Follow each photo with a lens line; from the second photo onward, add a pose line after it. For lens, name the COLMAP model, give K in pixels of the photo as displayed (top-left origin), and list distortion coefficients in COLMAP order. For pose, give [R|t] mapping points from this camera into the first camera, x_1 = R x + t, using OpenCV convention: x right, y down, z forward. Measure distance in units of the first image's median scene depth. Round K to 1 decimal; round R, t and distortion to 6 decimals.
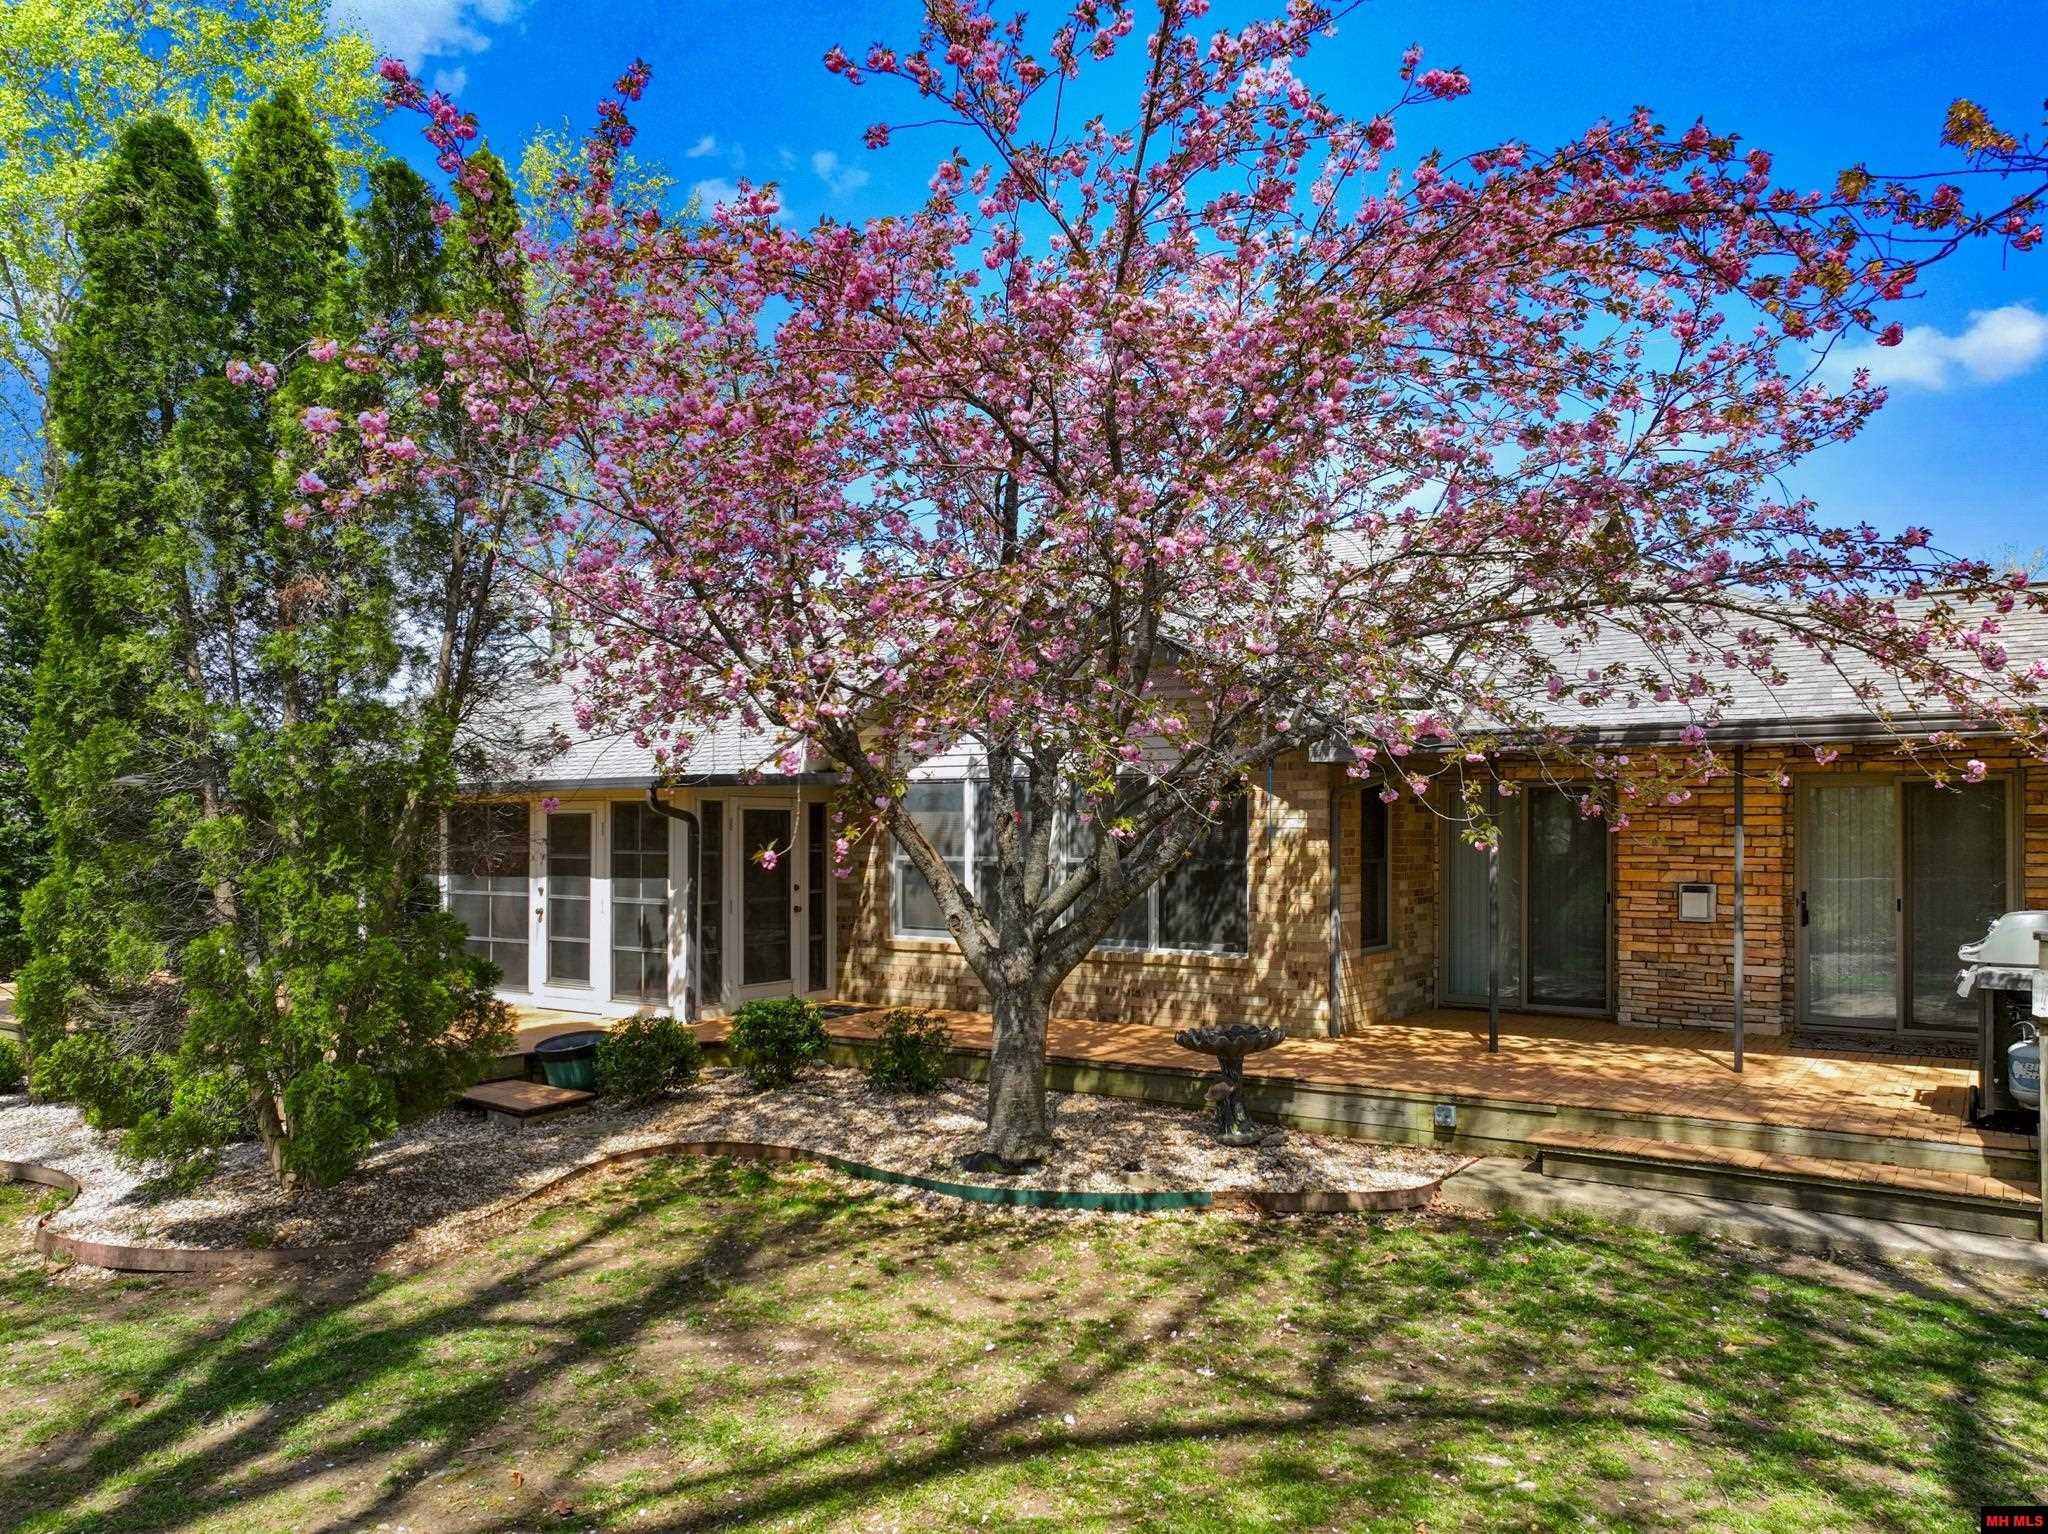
lens RADIAL K [[1478.0, 0, 1024.0], [0, 1478.0, 767.0], [0, 0, 1]] dist [0.002727, 0.027485]
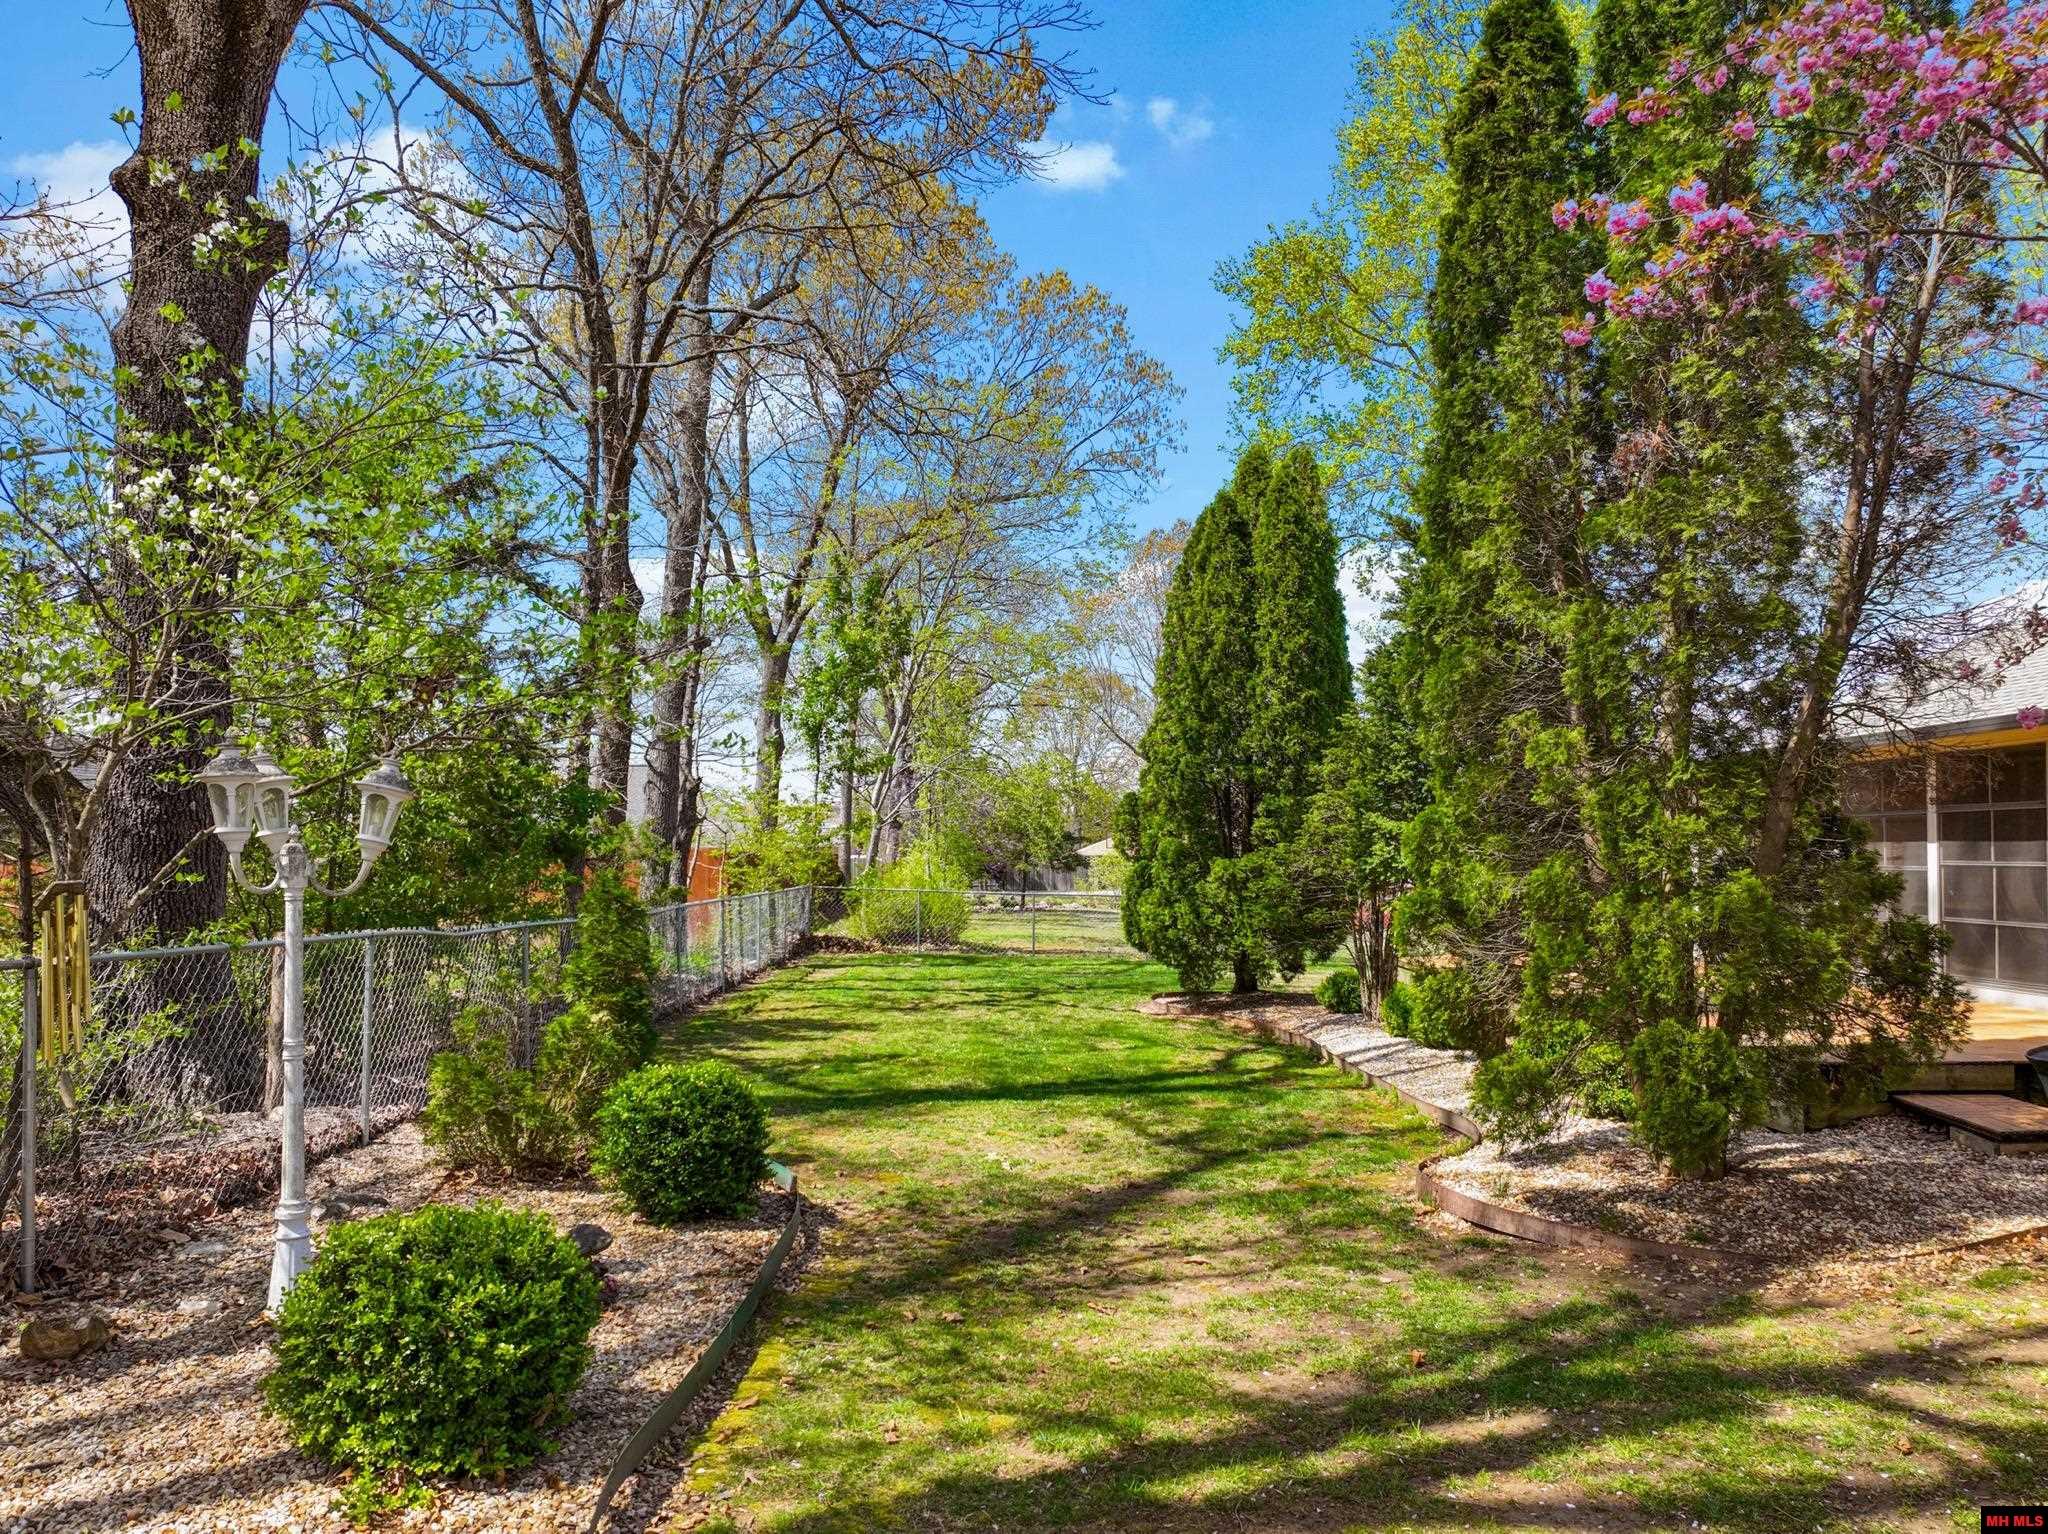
lens RADIAL K [[1543.5, 0, 1033.0], [0, 1543.5, 821.4], [0, 0, 1]] dist [0.004254, 0.009194]
pose [[0.587300, -0.019340, -0.809138, 0.004562], [0.043020, 0.999047, 0.007346, 0.062926], [0.808225, -0.039123, 0.587572, 0.204595]]
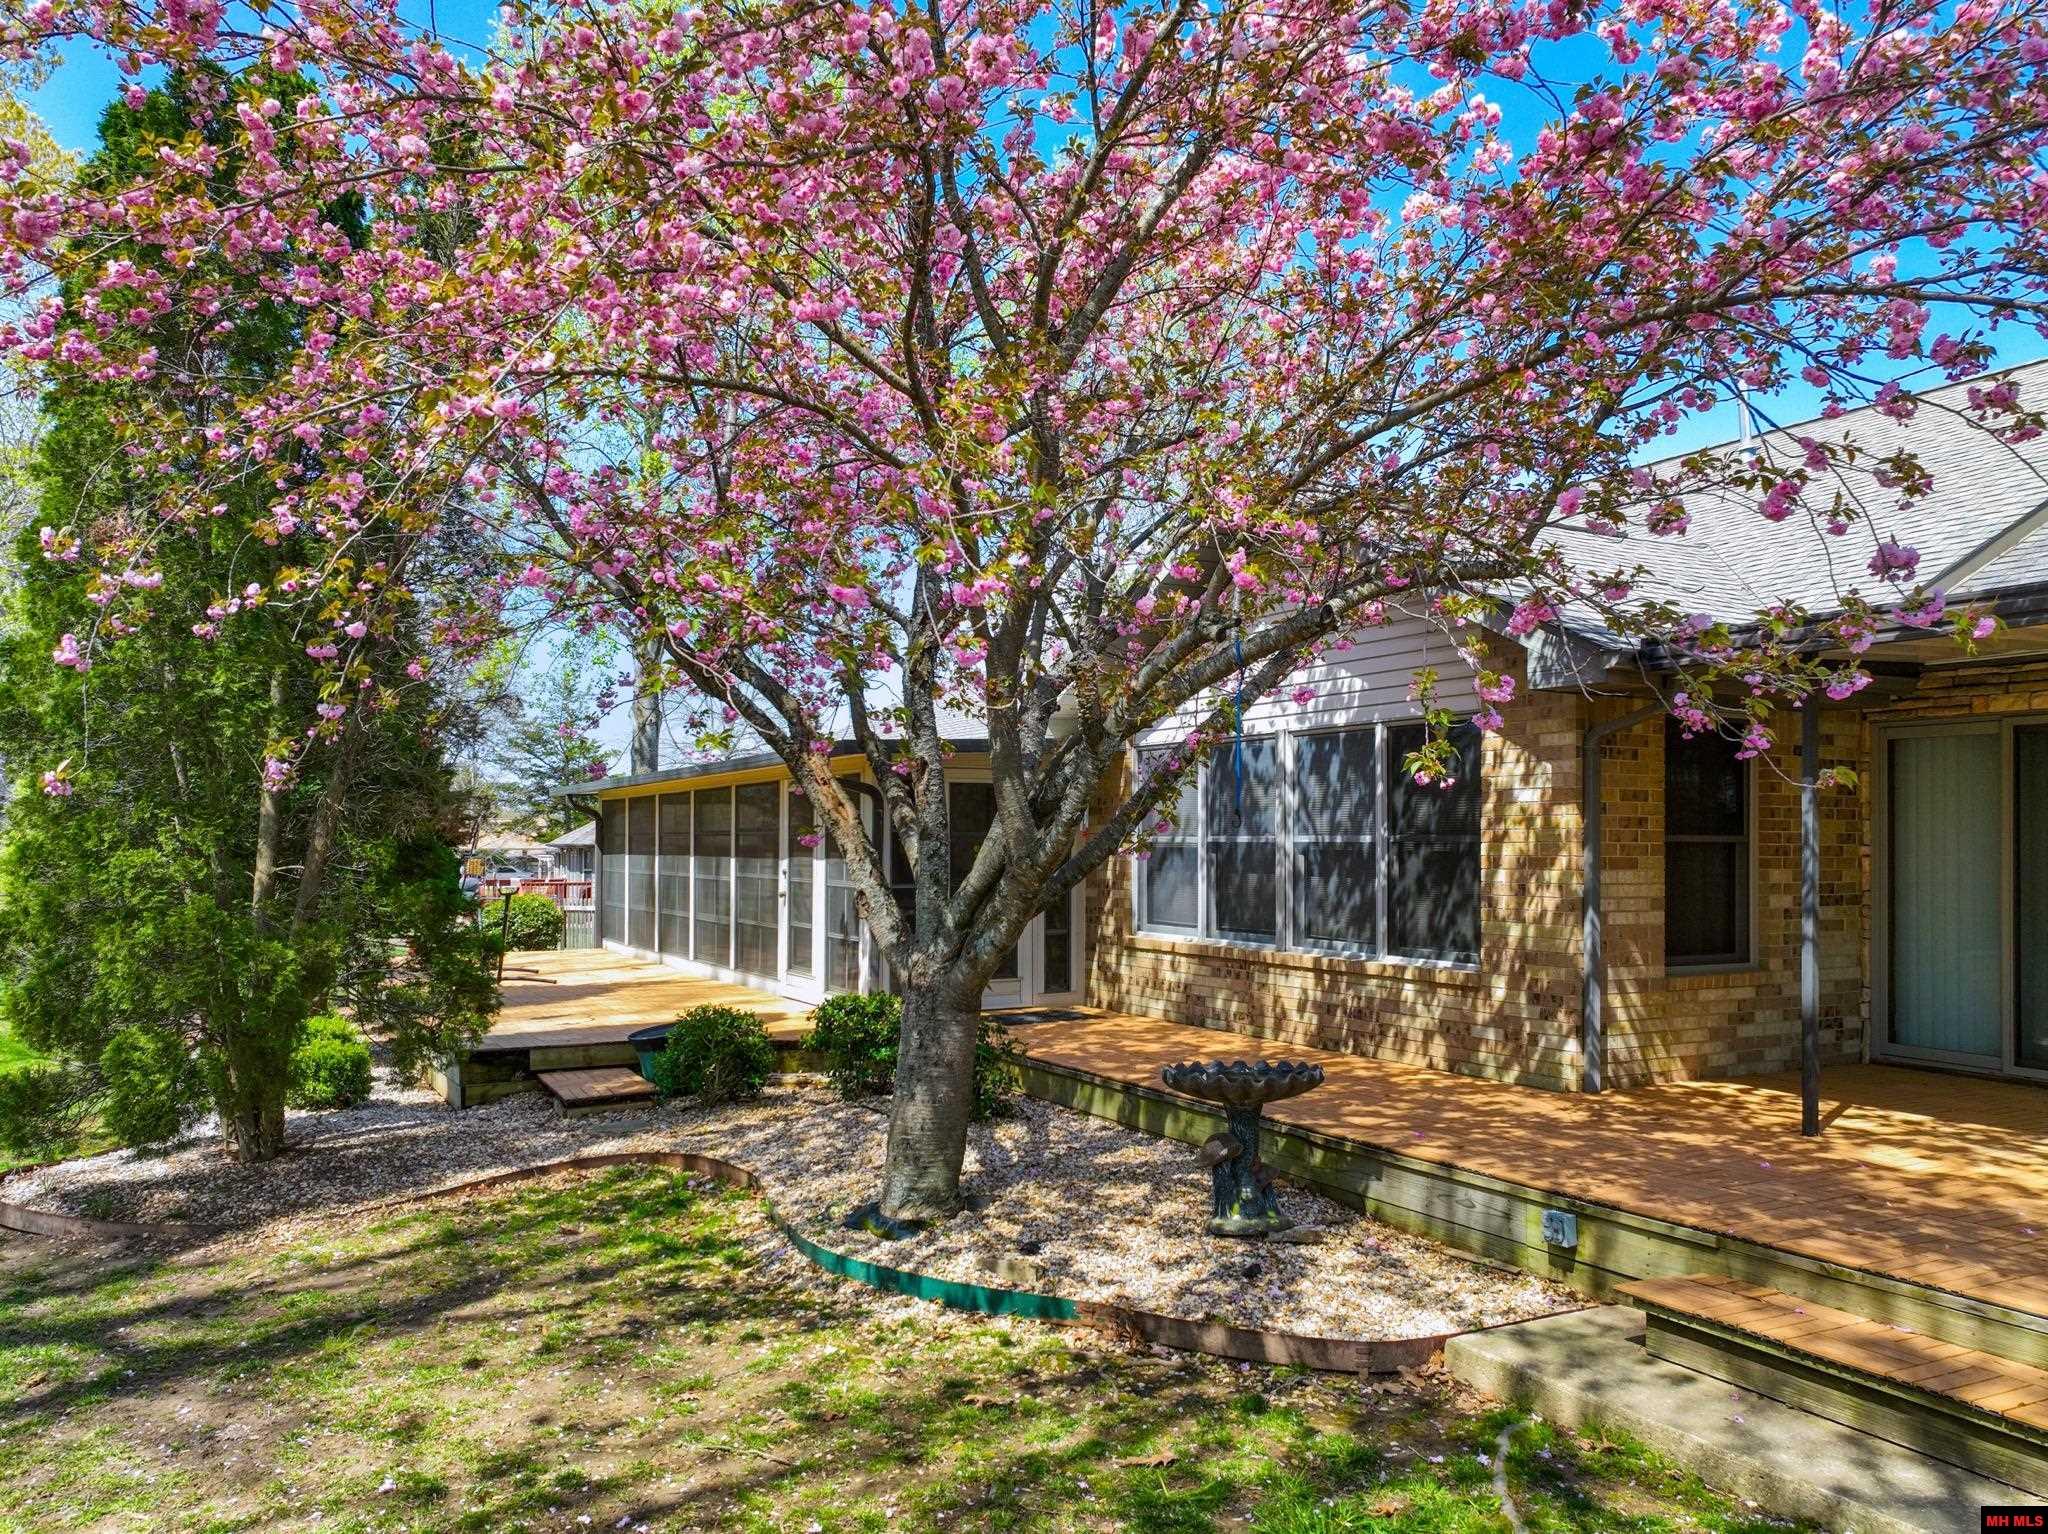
lens RADIAL K [[1481.2, 0, 1024.5], [0, 1481.2, 811.1], [0, 0, 1]] dist [-0.006168, 0.020012]
pose [[0.892915, -0.006424, -0.450179, 0.405332], [0.016875, 0.999673, 0.019207, 0.048708], [0.449908, -0.024747, 0.892732, 0.383316]]
